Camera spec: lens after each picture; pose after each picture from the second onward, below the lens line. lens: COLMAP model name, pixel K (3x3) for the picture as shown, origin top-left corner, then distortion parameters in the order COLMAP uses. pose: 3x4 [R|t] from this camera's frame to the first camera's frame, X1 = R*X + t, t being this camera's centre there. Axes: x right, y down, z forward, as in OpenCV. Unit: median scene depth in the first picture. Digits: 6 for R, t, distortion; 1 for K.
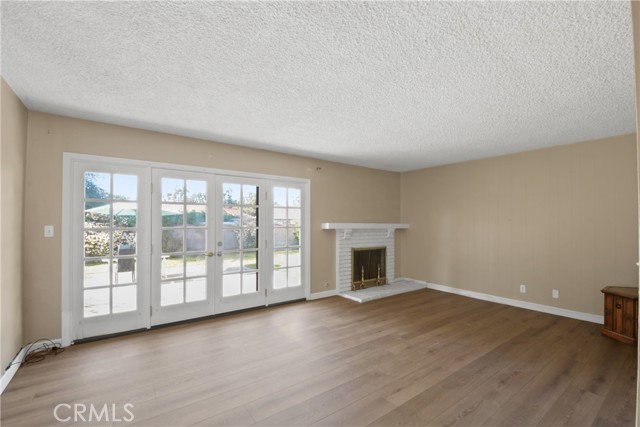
lens RADIAL K [[287.4, 0, 323.1], [0, 287.4, 217.5], [0, 0, 1]] dist [-0.001759, -0.000579]
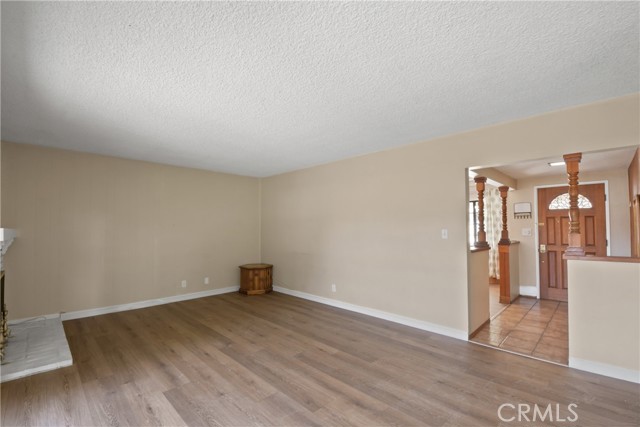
lens RADIAL K [[287.4, 0, 322.7], [0, 287.4, 215.2], [0, 0, 1]] dist [-0.001759, -0.000579]
pose [[-0.164785, 0.042912, 0.985396, -0.727729], [-0.011070, 0.998910, -0.045352, 0.015266], [-0.986267, -0.018382, -0.164131, 0.805013]]
